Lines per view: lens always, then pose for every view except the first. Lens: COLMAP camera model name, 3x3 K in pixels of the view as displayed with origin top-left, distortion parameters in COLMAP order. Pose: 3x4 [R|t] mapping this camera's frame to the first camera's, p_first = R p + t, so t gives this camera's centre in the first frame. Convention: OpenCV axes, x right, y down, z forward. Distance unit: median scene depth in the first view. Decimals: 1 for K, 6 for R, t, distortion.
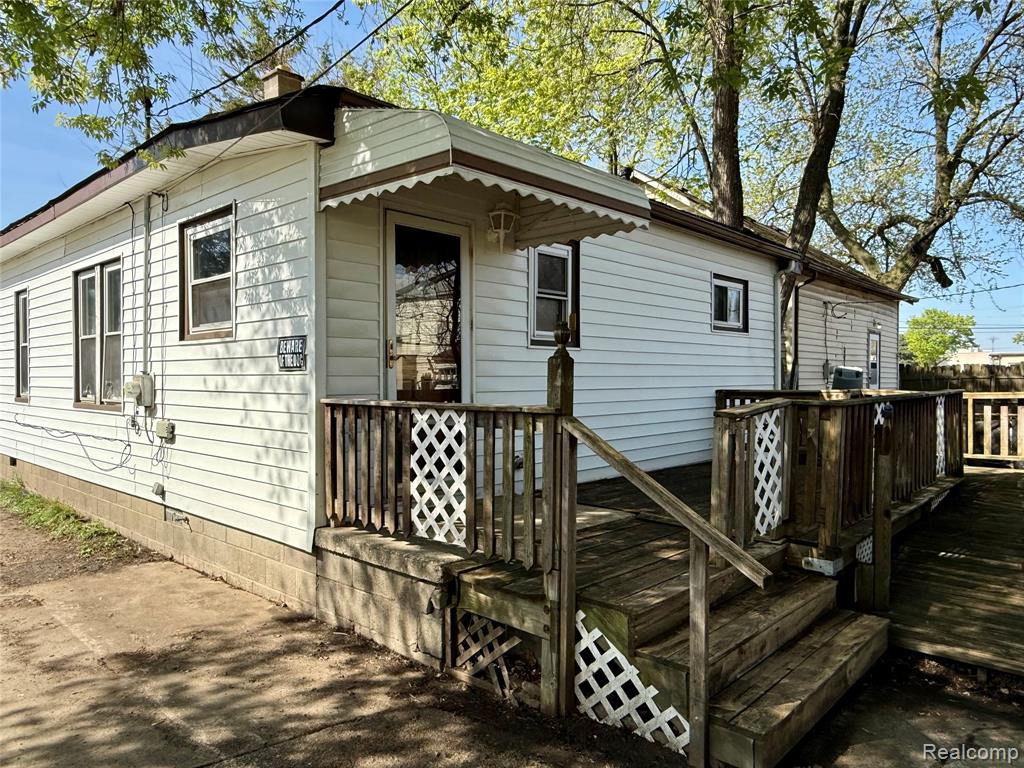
lens RADIAL K [[682.1, 0, 513.1], [0, 682.1, 385.2], [0, 0, 1]] dist [0.005309, -0.004840]
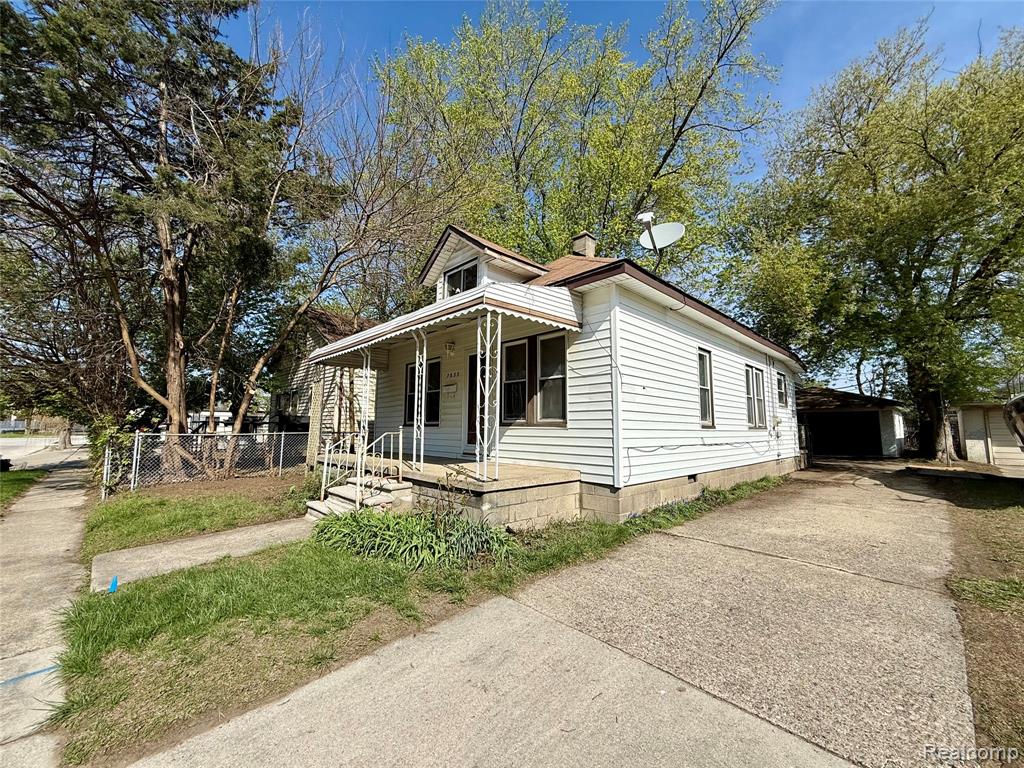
lens RADIAL K [[409.0, 0, 511.6], [0, 409.0, 387.0], [0, 0, 1]] dist [0.001471, -0.000575]
pose [[0.070431, 0.106717, 0.991792, -2.460011], [0.004289, 0.994219, -0.107283, 0.045771], [-0.997507, 0.011810, 0.069566, 2.080047]]
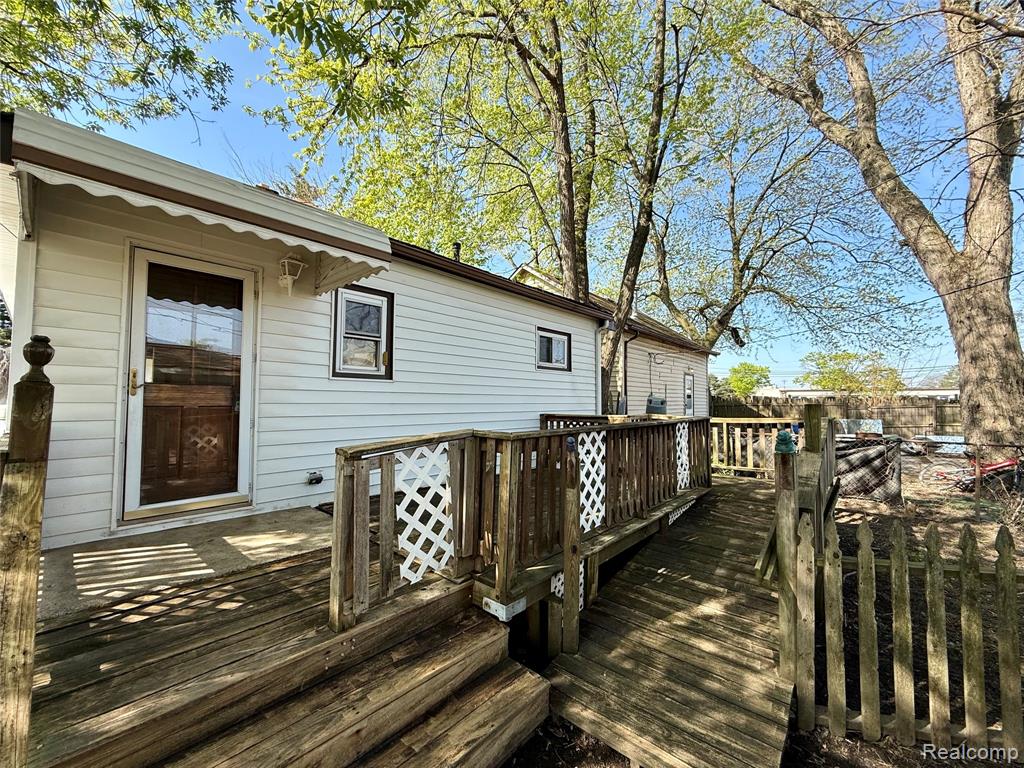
lens RADIAL K [[409.0, 0, 509.0], [0, 409.0, 382.9], [0, 0, 1]] dist [0.001471, -0.000575]
pose [[0.999809, 0.009995, 0.016794, 0.311394], [-0.009028, 0.998349, -0.056721, -0.010716], [-0.017333, 0.056558, 0.998249, 0.285469]]
